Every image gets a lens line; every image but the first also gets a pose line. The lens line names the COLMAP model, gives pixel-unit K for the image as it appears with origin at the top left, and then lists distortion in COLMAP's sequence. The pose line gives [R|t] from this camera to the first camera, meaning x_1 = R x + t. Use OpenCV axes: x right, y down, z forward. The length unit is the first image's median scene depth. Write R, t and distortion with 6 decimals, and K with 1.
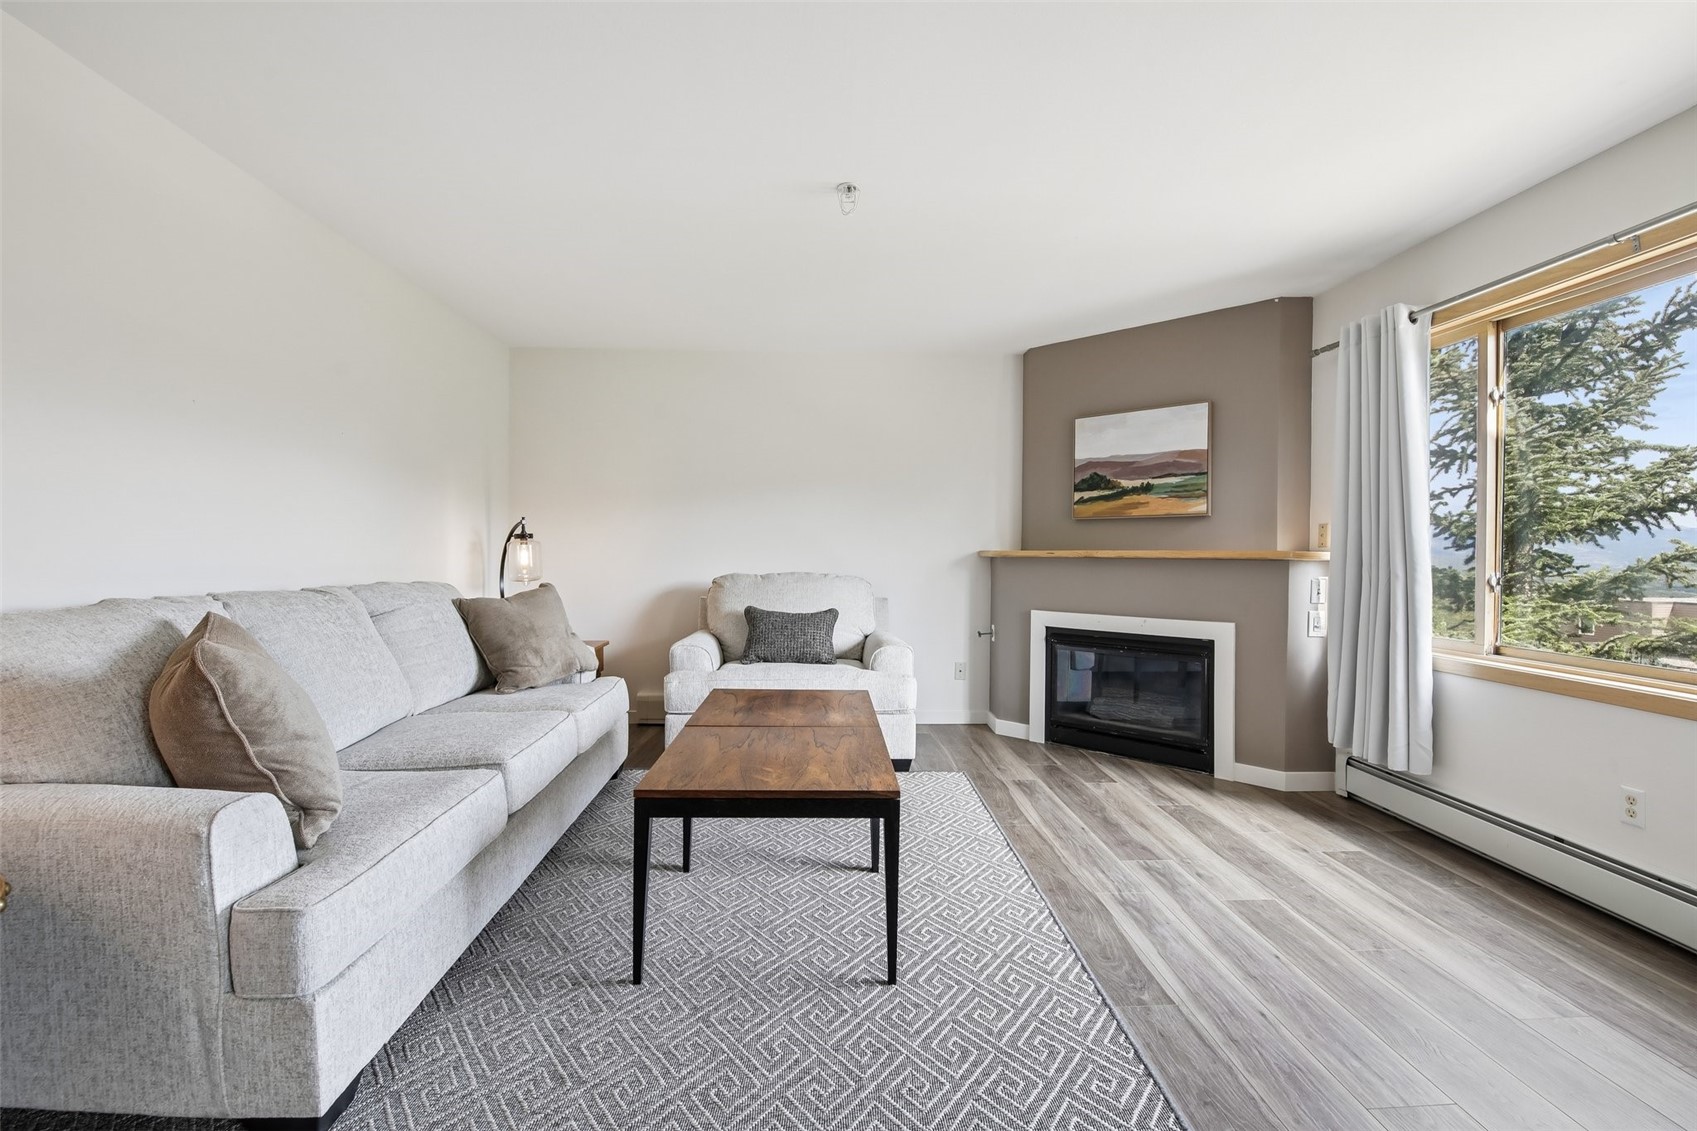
lens RADIAL K [[725.4, 0, 840.9], [0, 725.4, 564.5], [0, 0, 1]] dist [-0.011659, -0.006793]
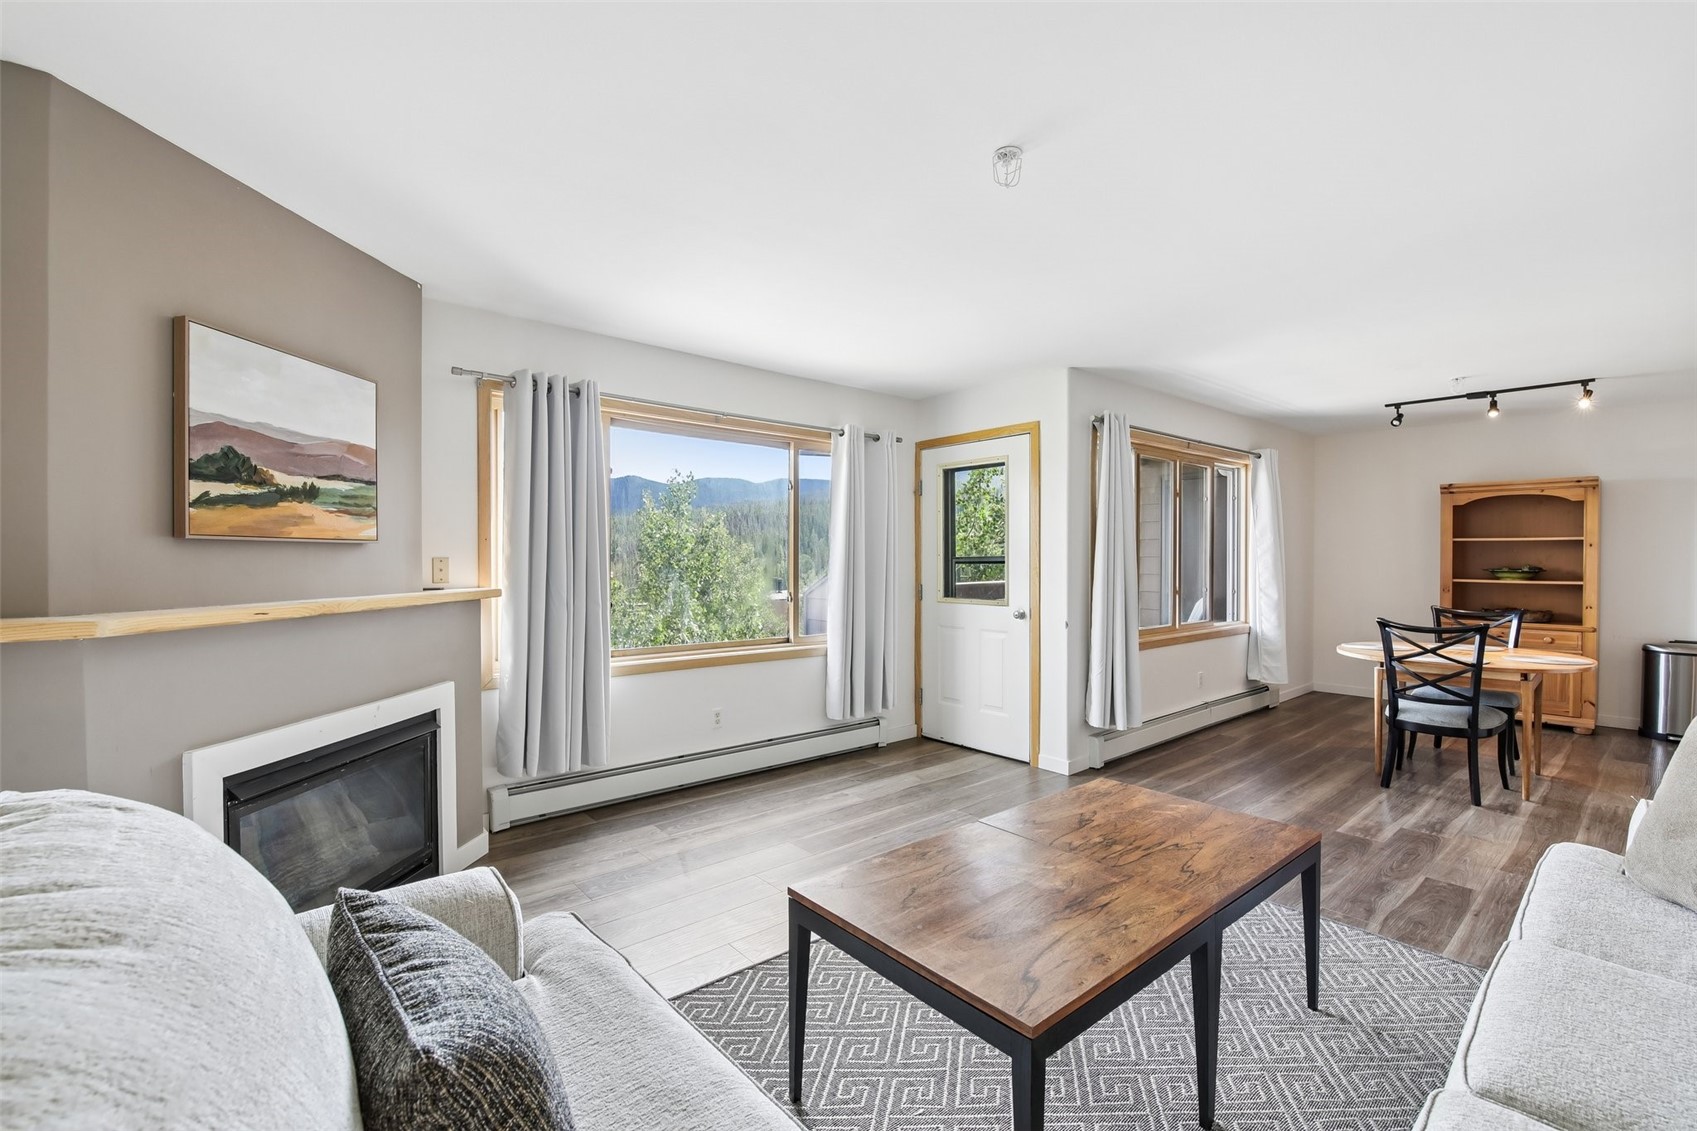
lens RADIAL K [[725.4, 0, 832.7], [0, 725.4, 563.2], [0, 0, 1]] dist [-0.011659, -0.006793]
pose [[-0.613898, -0.013206, 0.789275, -0.349063], [0.004529, 0.999785, 0.020251, -0.064195], [-0.789372, 0.016007, -0.613706, 1.147028]]
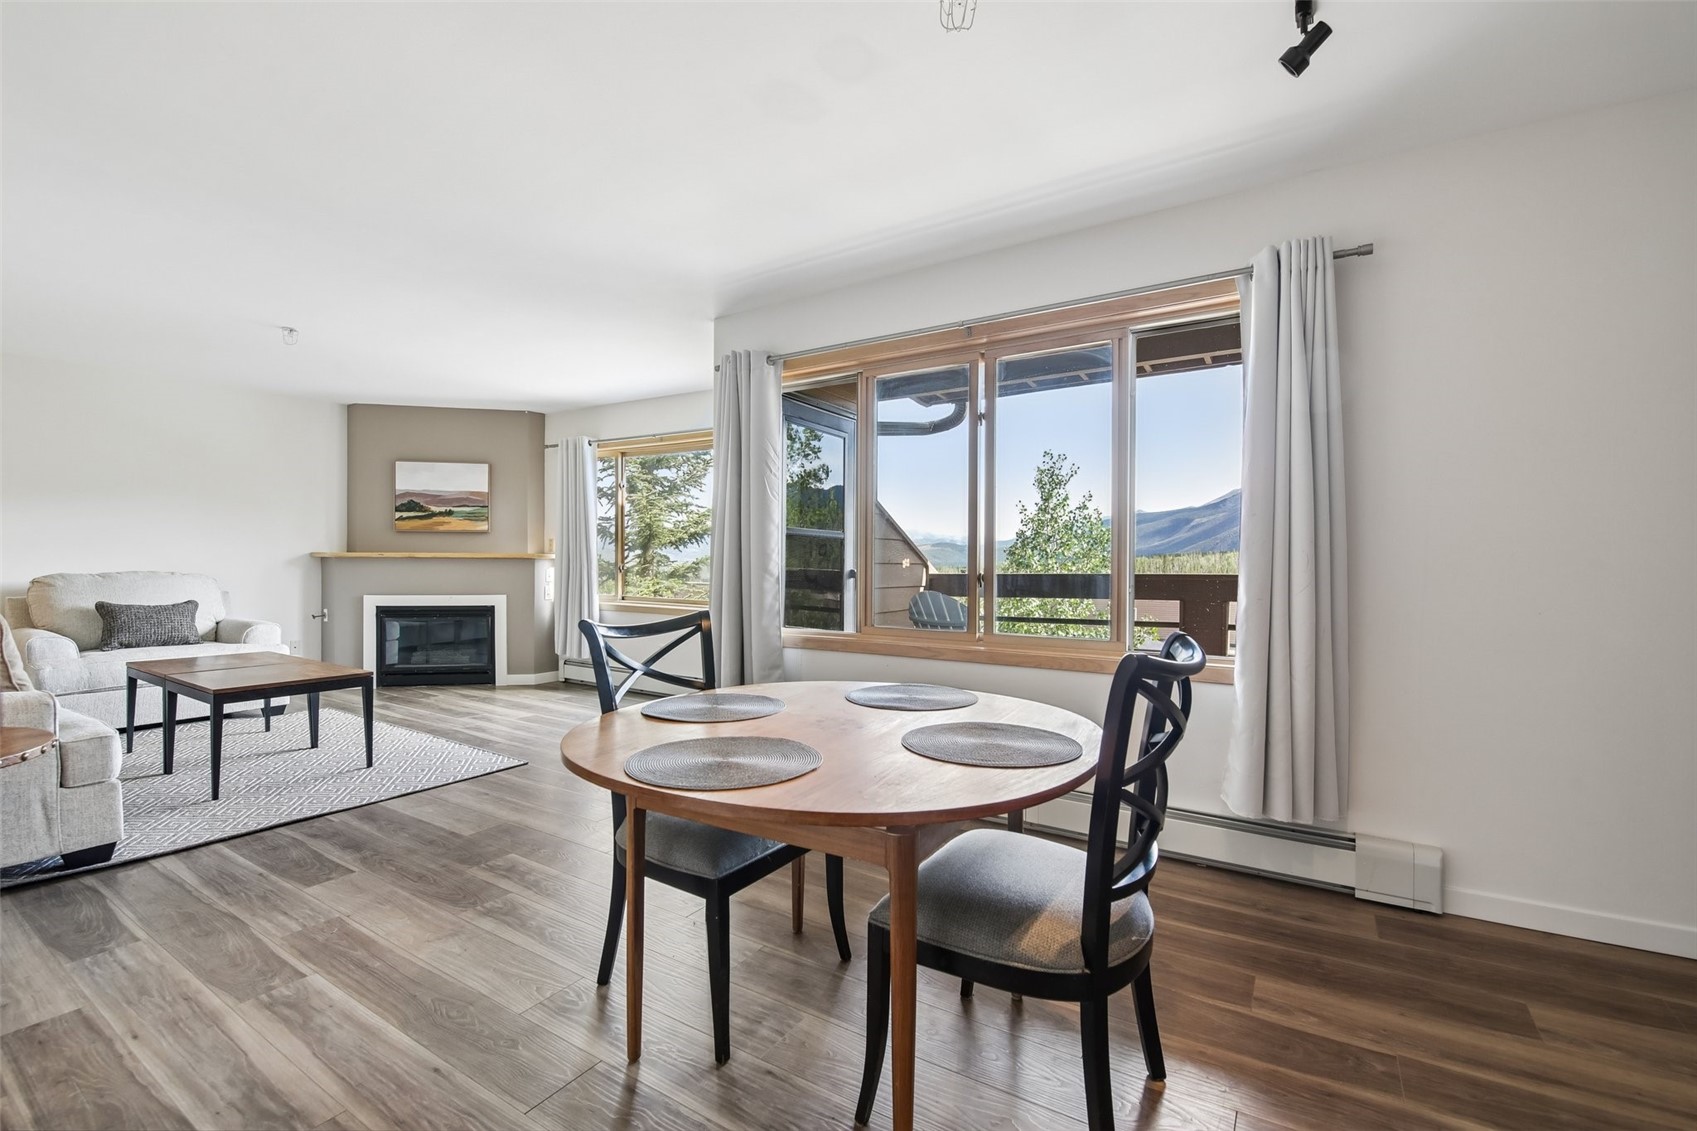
lens RADIAL K [[725.4, 0, 841.4], [0, 725.4, 565.5], [0, 0, 1]] dist [-0.011659, -0.006793]
pose [[0.558455, -0.011055, 0.829461, -0.445982], [0.008256, 0.999936, 0.007768, 0.003077], [-0.829494, 0.002510, 0.558510, -0.640166]]
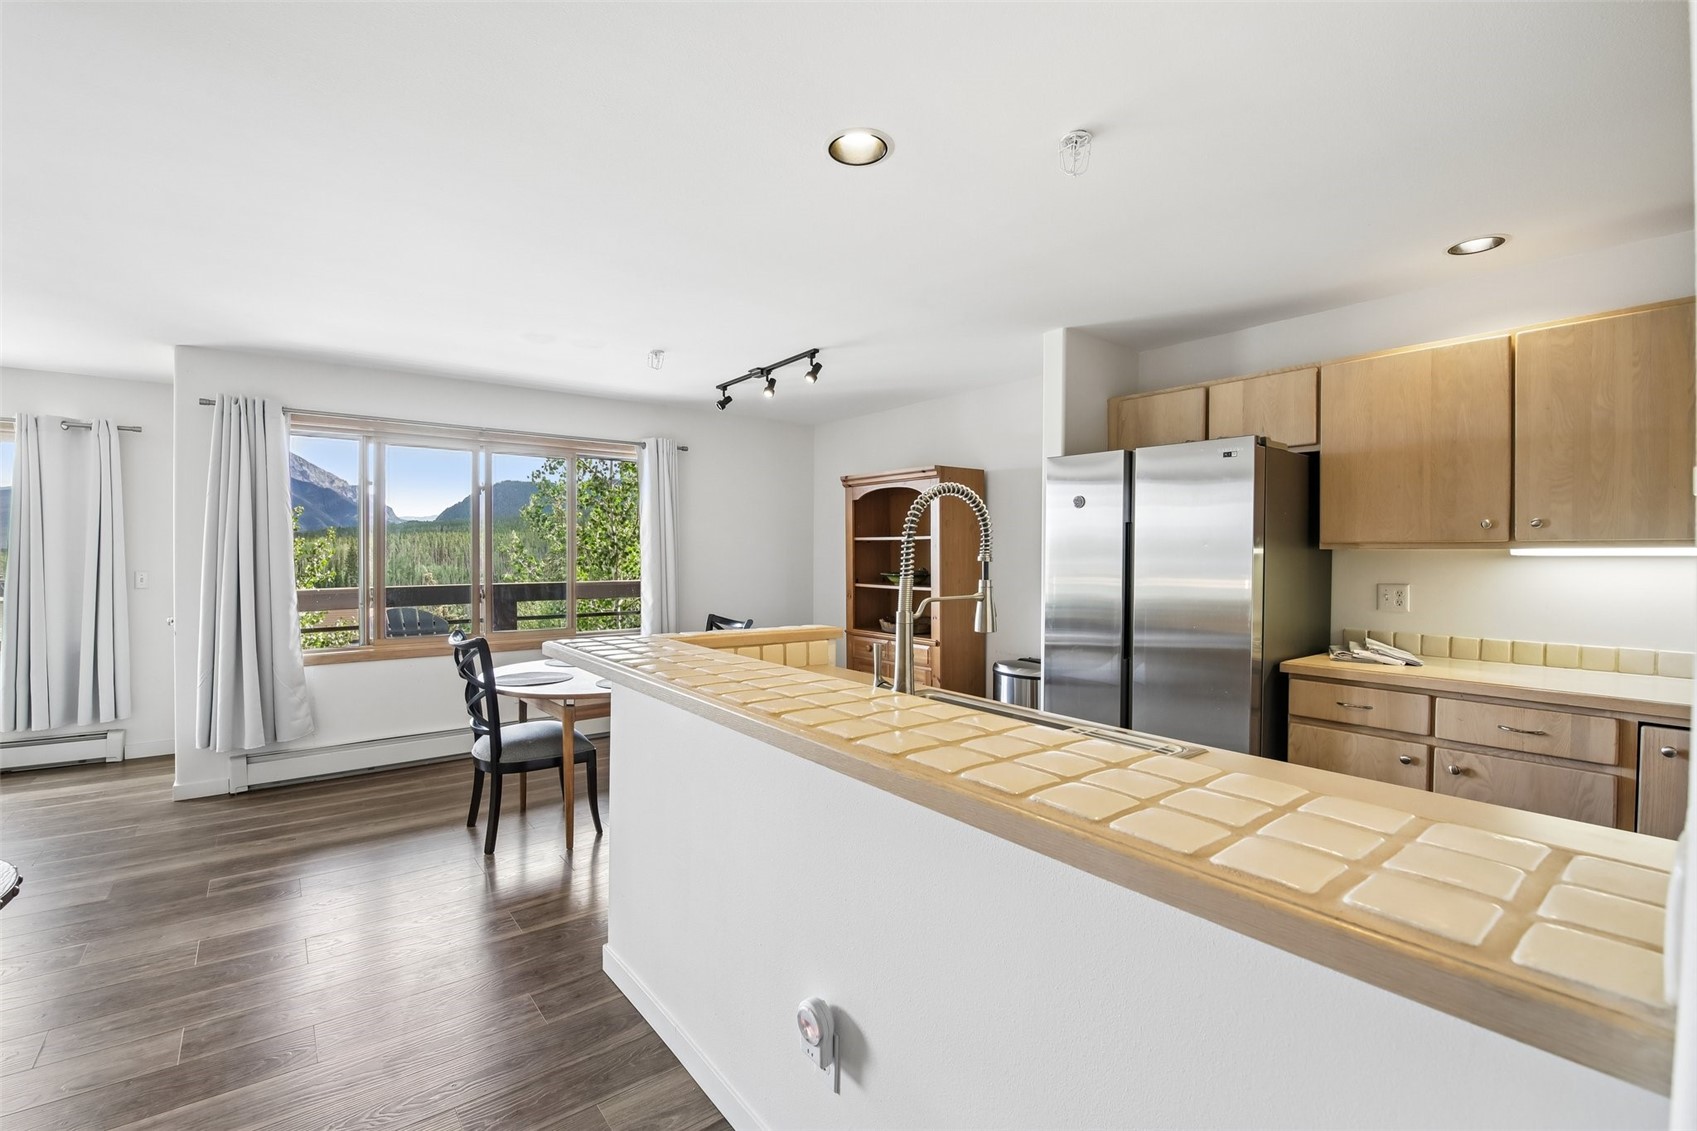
lens RADIAL K [[725.4, 0, 845.4], [0, 725.4, 563.8], [0, 0, 1]] dist [-0.011659, -0.006793]
pose [[-0.600969, -0.019271, 0.799040, -1.062342], [-0.000040, 0.999710, 0.024081, -0.063174], [-0.799273, 0.014440, -0.600795, -0.031993]]
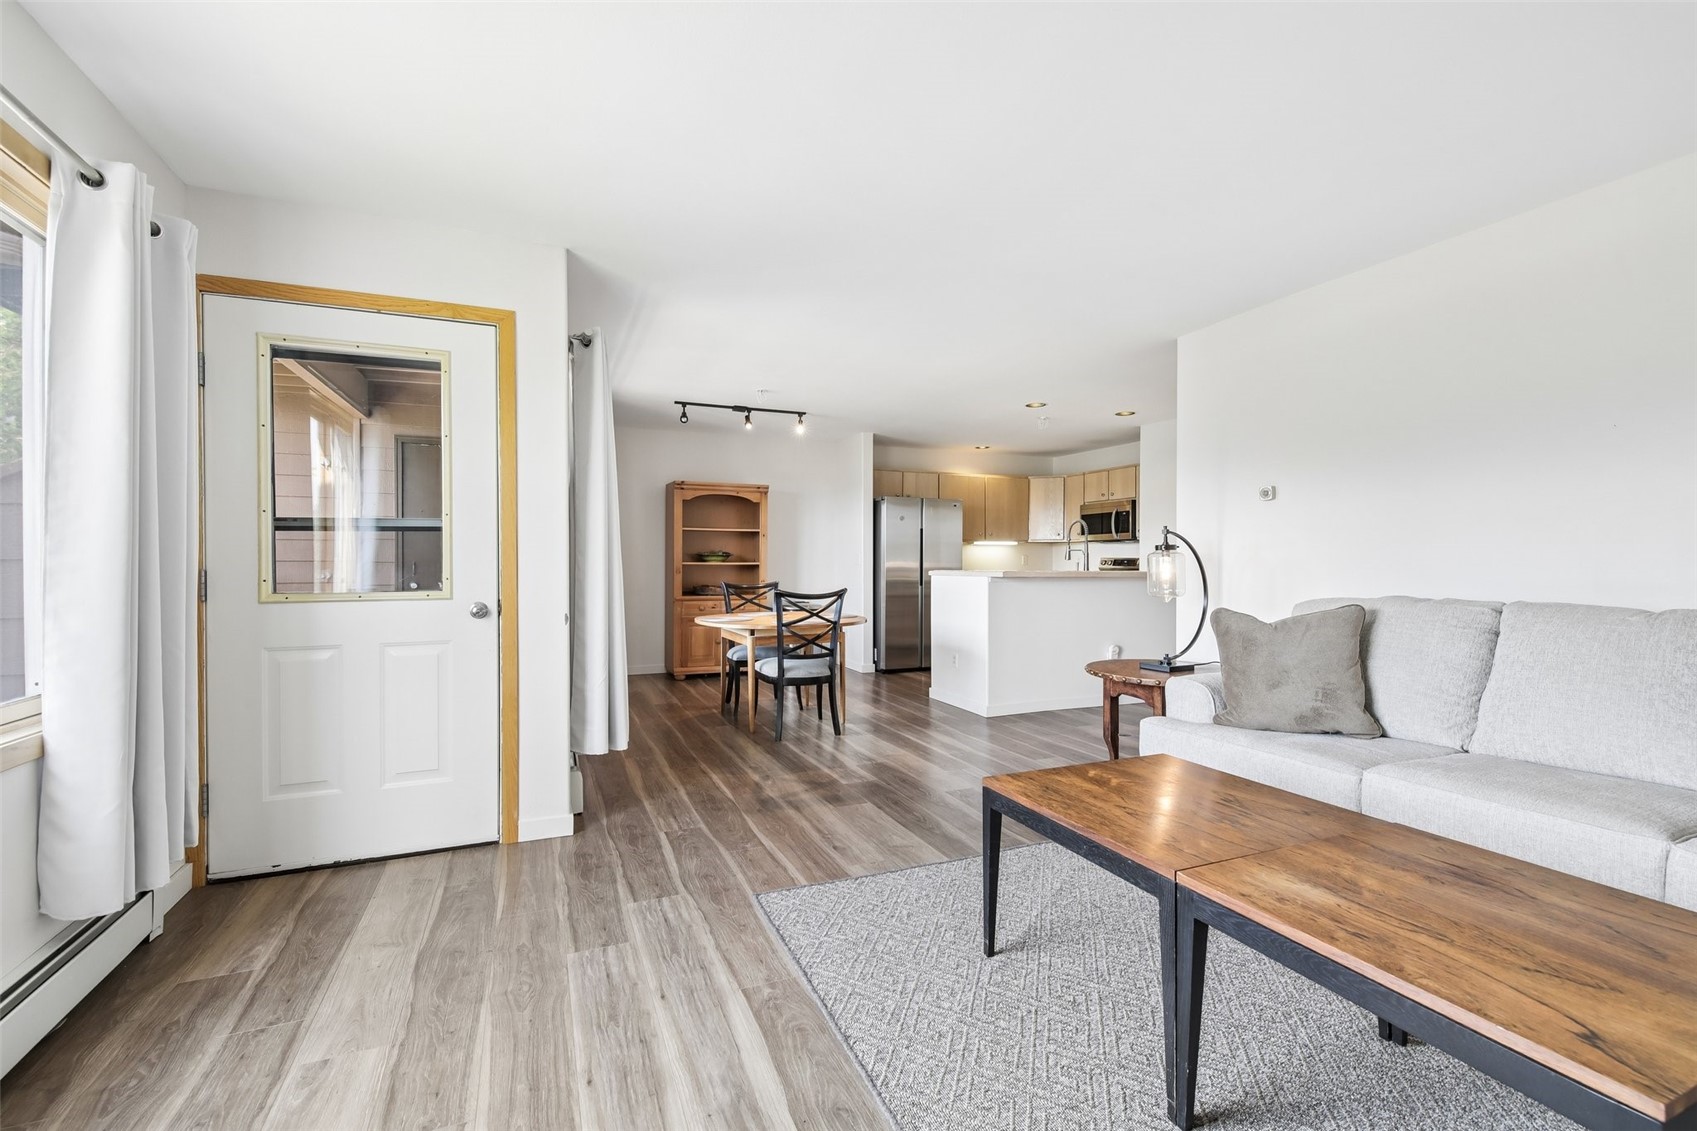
lens RADIAL K [[725.4, 0, 843.7], [0, 725.4, 559.1], [0, 0, 1]] dist [-0.011659, -0.006793]
pose [[-0.930868, -0.008078, -0.365267, 0.350865], [-0.010541, 0.999933, 0.004749, -0.012838], [0.365204, 0.008271, -0.930891, 0.995929]]
